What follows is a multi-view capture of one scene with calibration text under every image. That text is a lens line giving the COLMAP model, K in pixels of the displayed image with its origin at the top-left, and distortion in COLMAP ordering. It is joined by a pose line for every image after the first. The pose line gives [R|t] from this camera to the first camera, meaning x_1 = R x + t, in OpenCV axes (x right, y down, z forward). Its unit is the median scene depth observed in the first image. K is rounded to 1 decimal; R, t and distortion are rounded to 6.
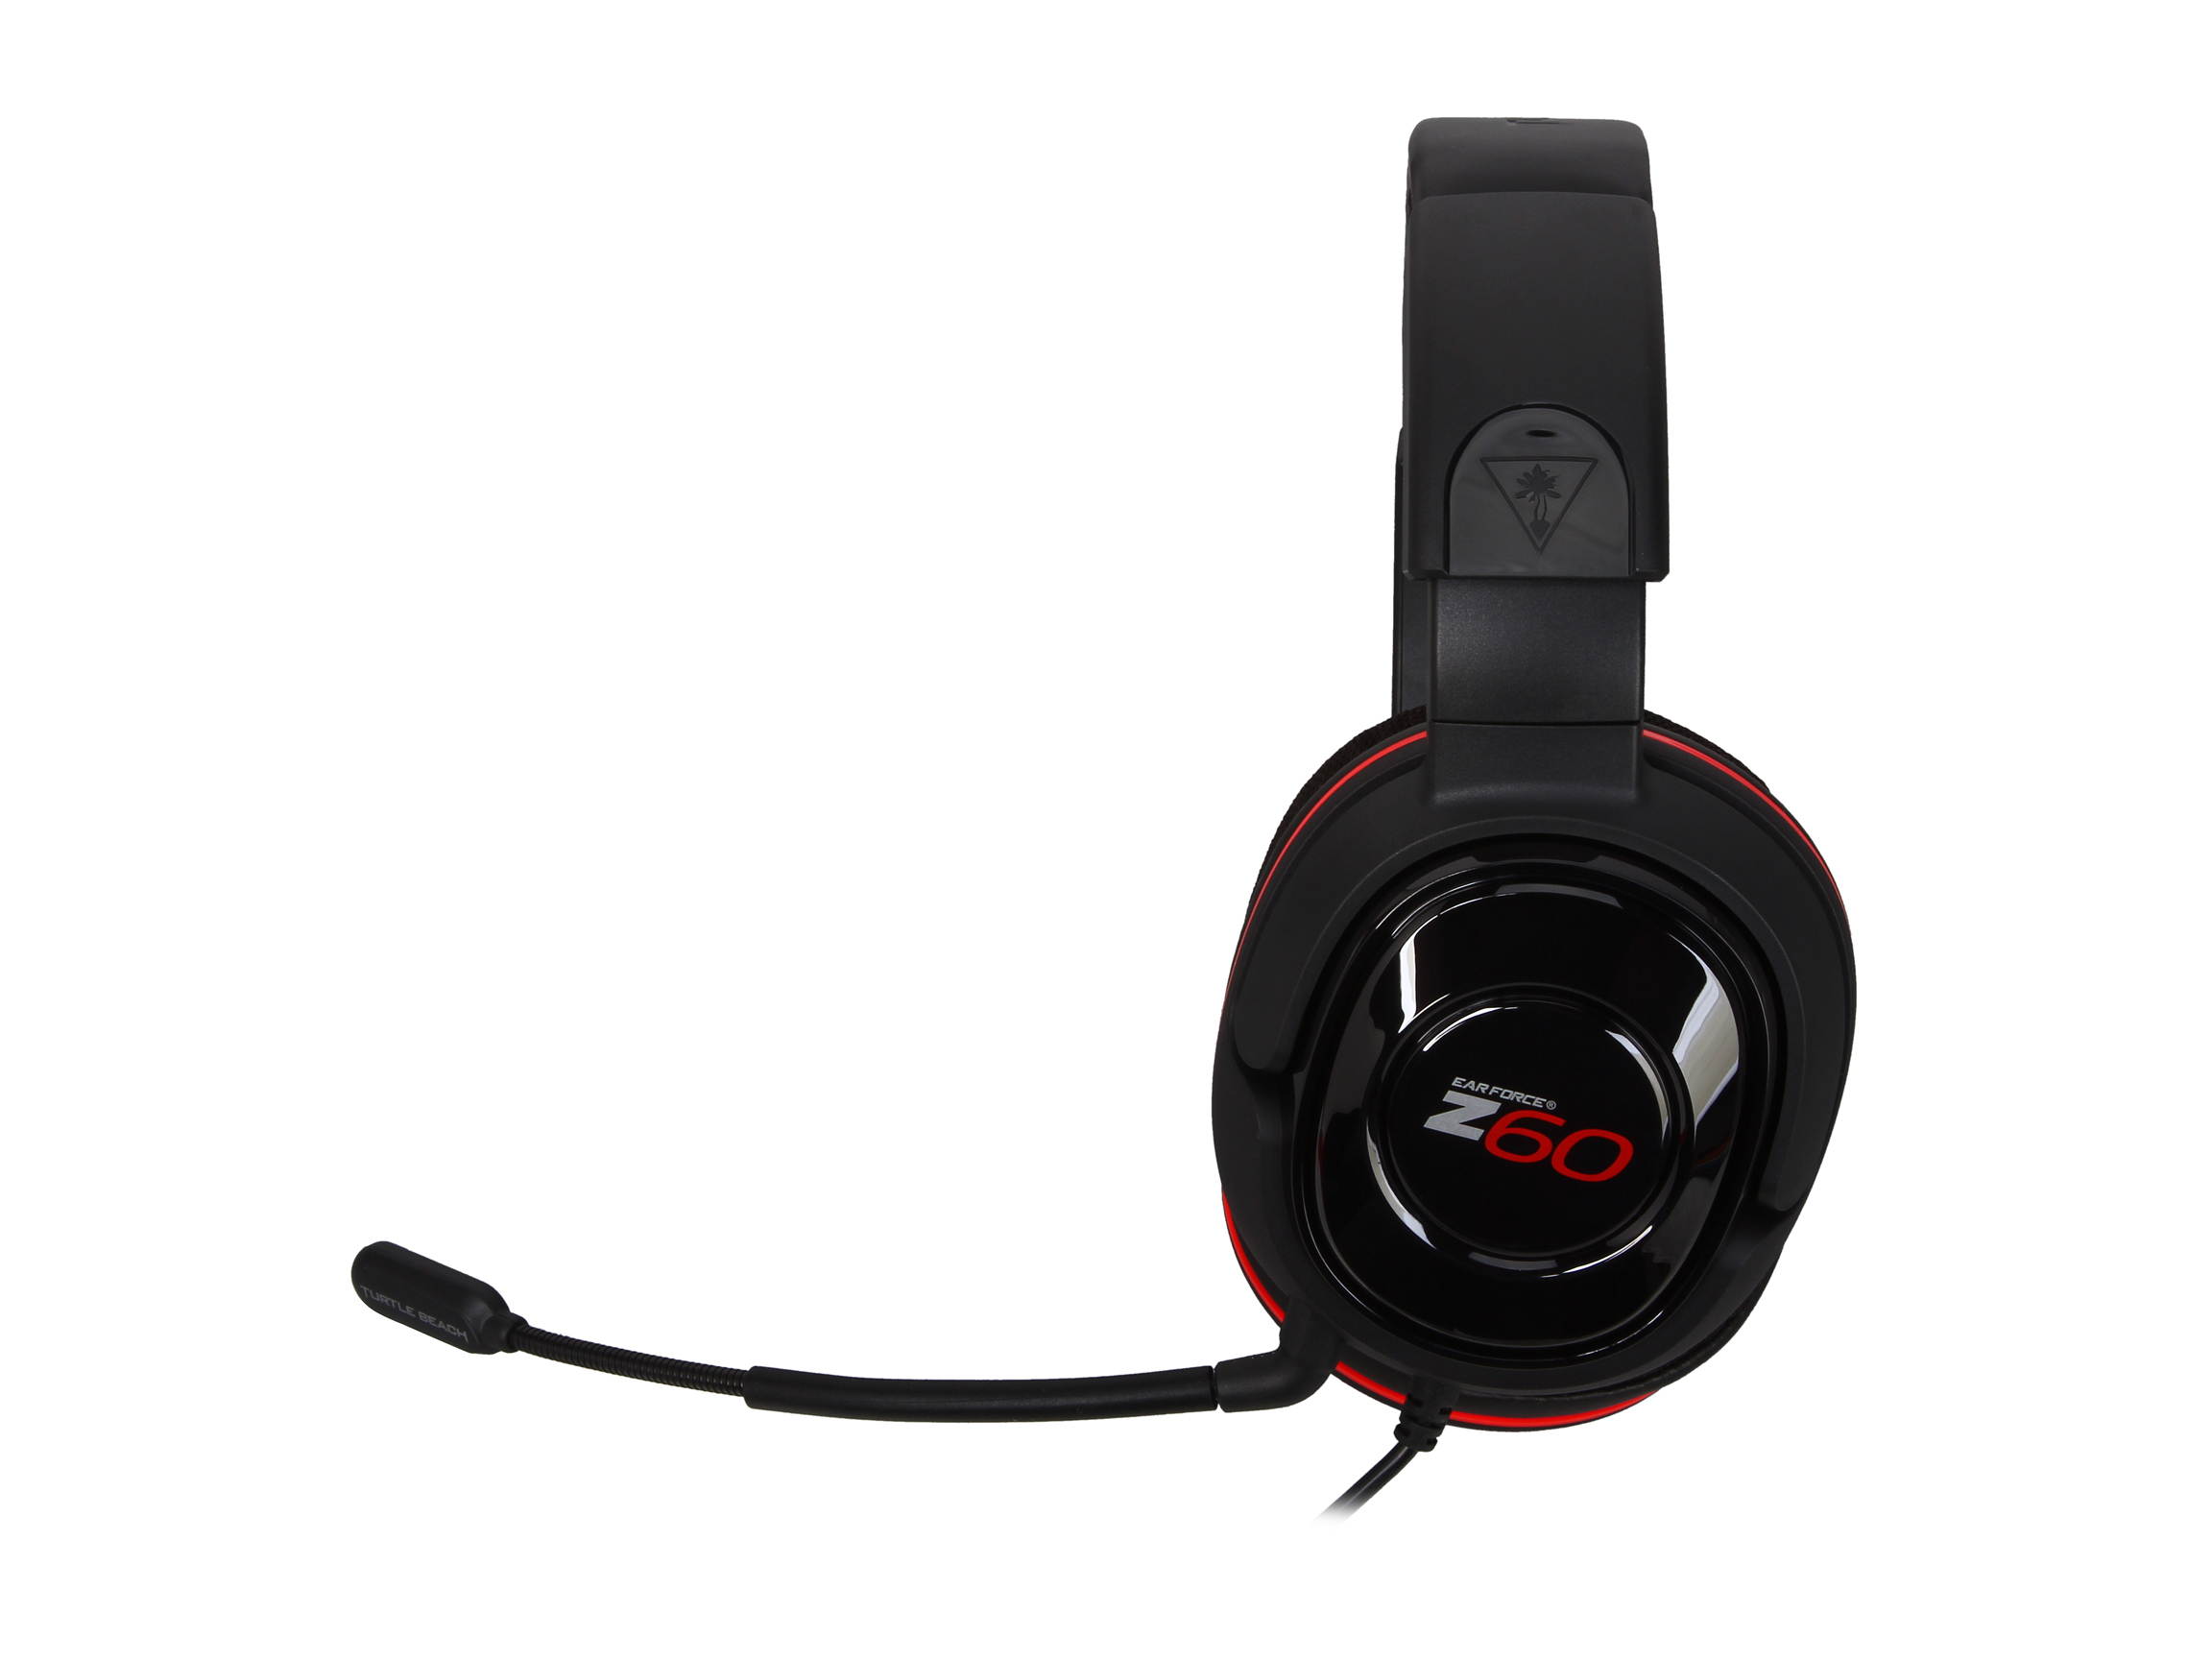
lens RADIAL K [[4968.9, 0, 1104.8], [0, 4968.9, 822.7], [0, 0, 1]] dist [-0.756422, 0.000000]
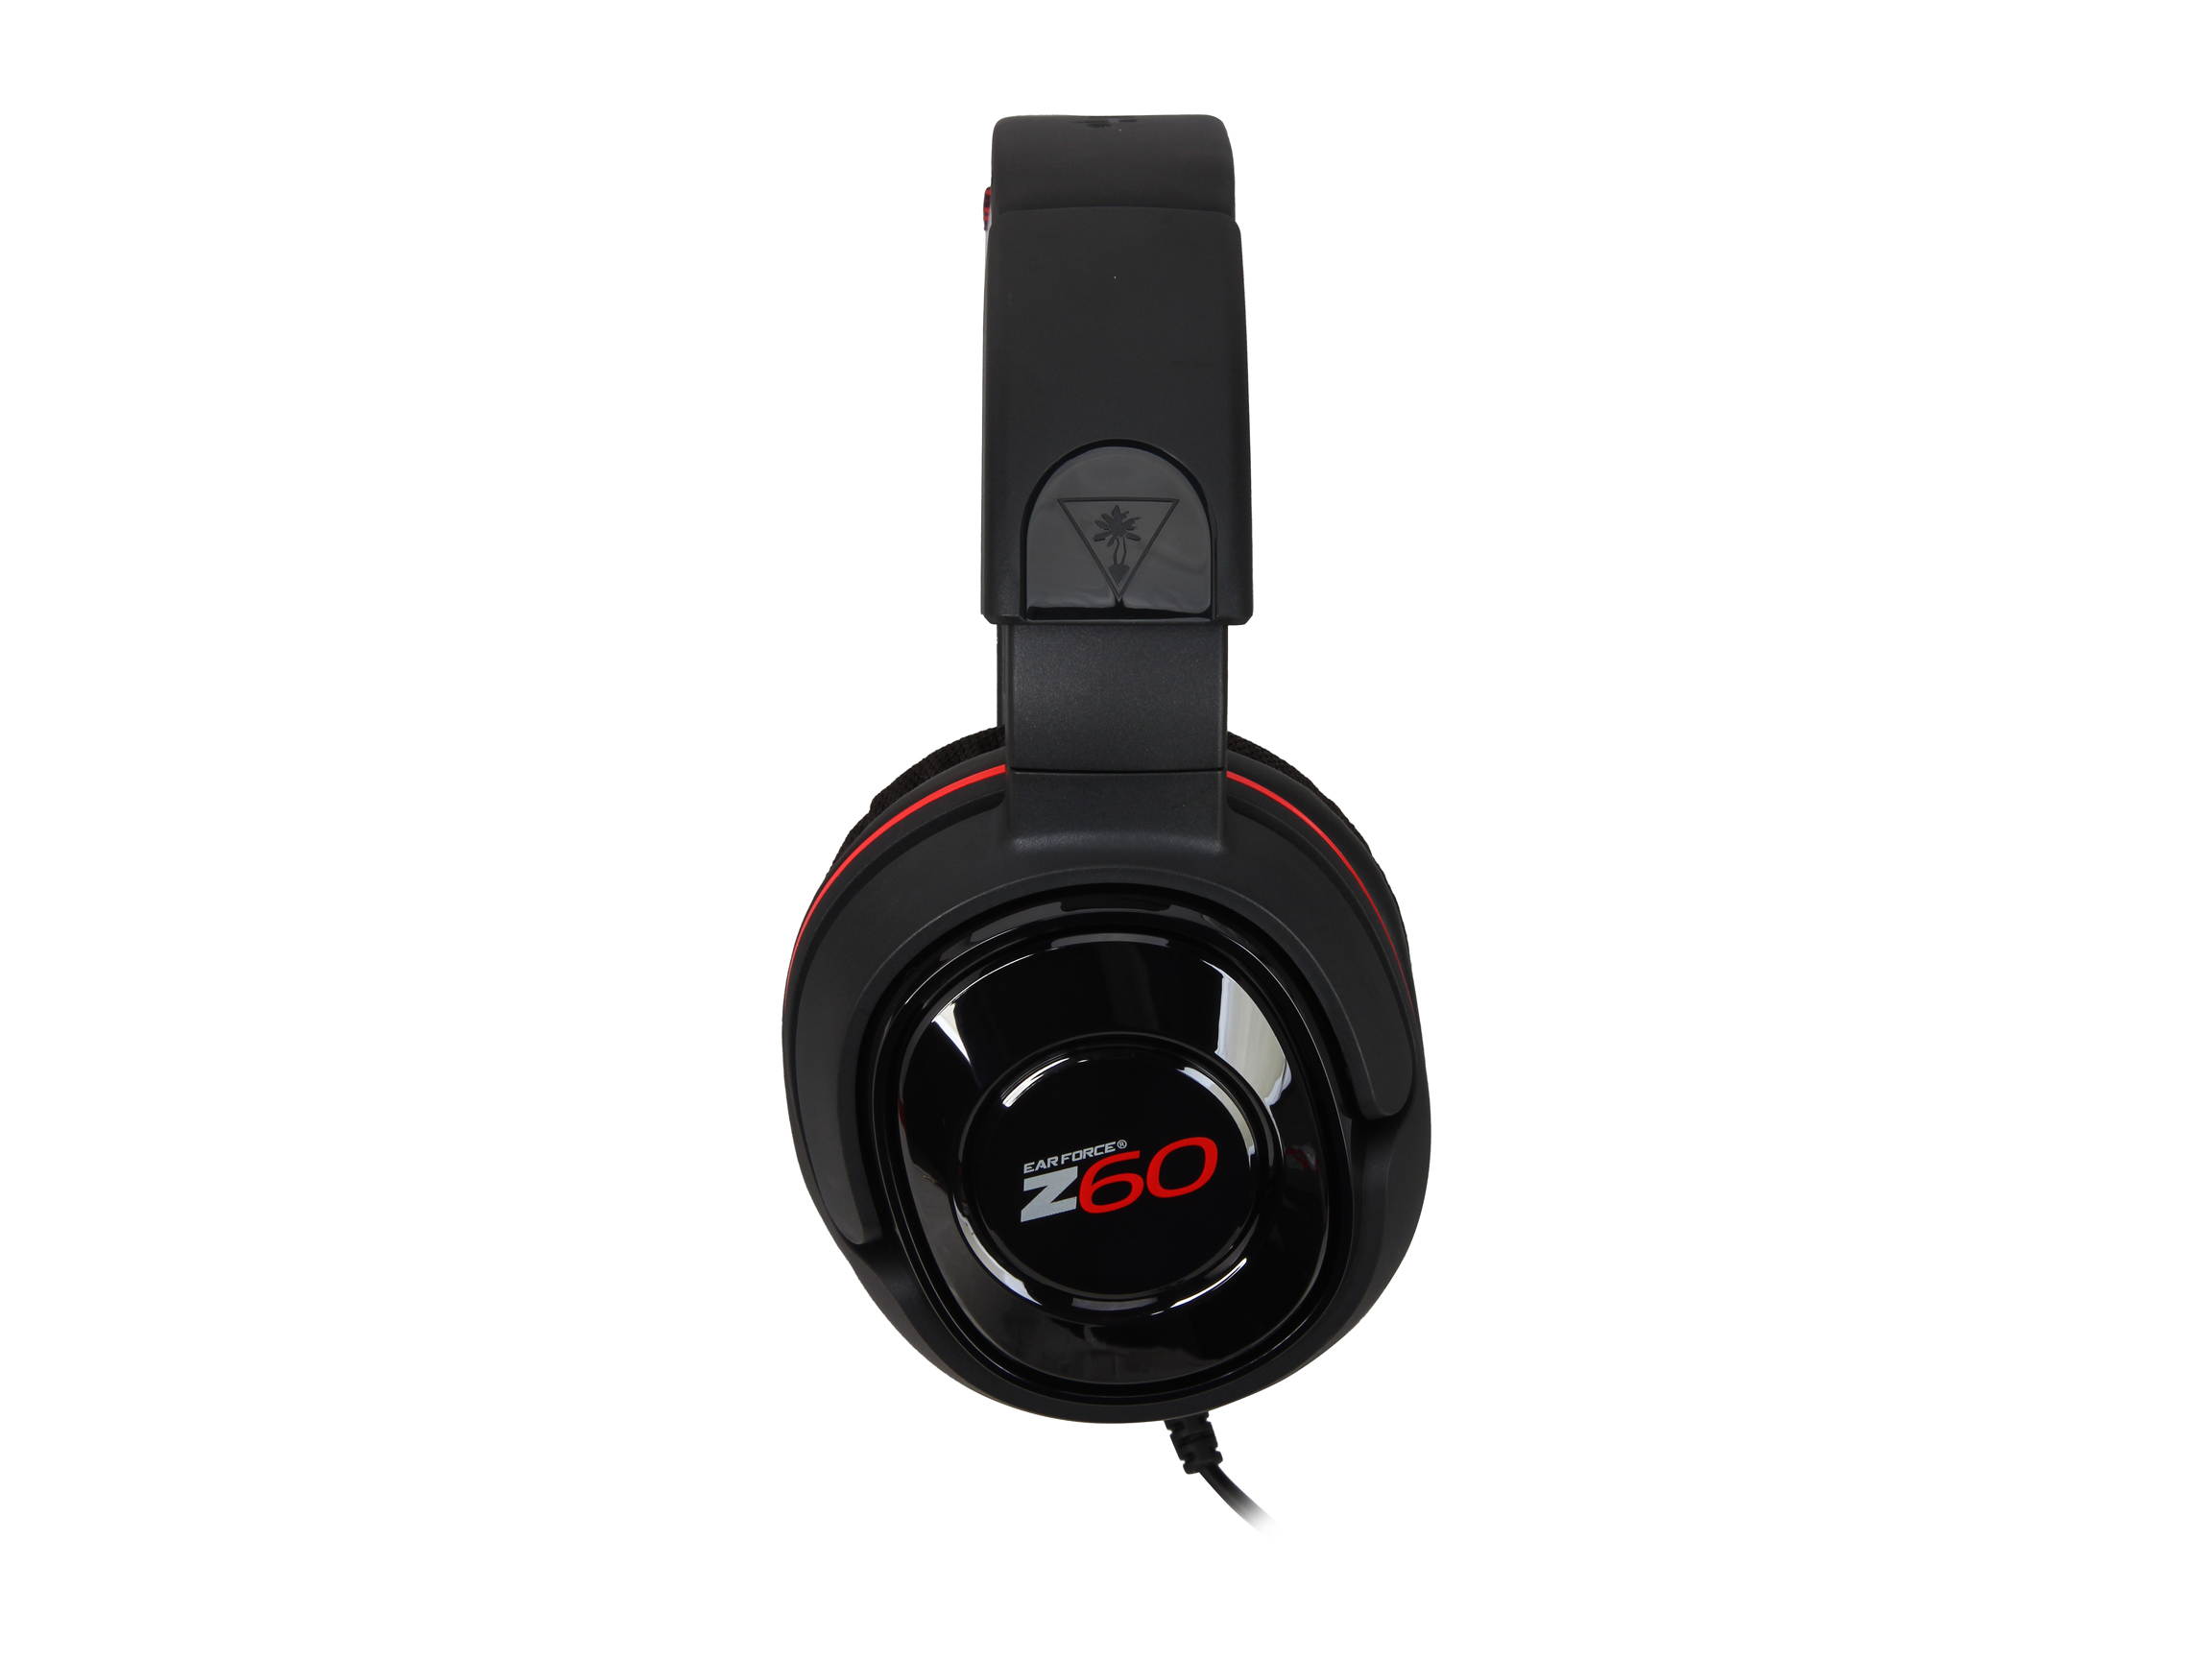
lens RADIAL K [[6000.3, 0, 1105.3], [0, 6000.3, 829.7], [0, 0, 1]] dist [-0.074415, 0.000000]
pose [[0.996030, -0.011763, 0.088238, -0.020445], [0.012356, 0.999905, -0.006177, -0.000951], [-0.088157, 0.007242, 0.996080, -0.189216]]
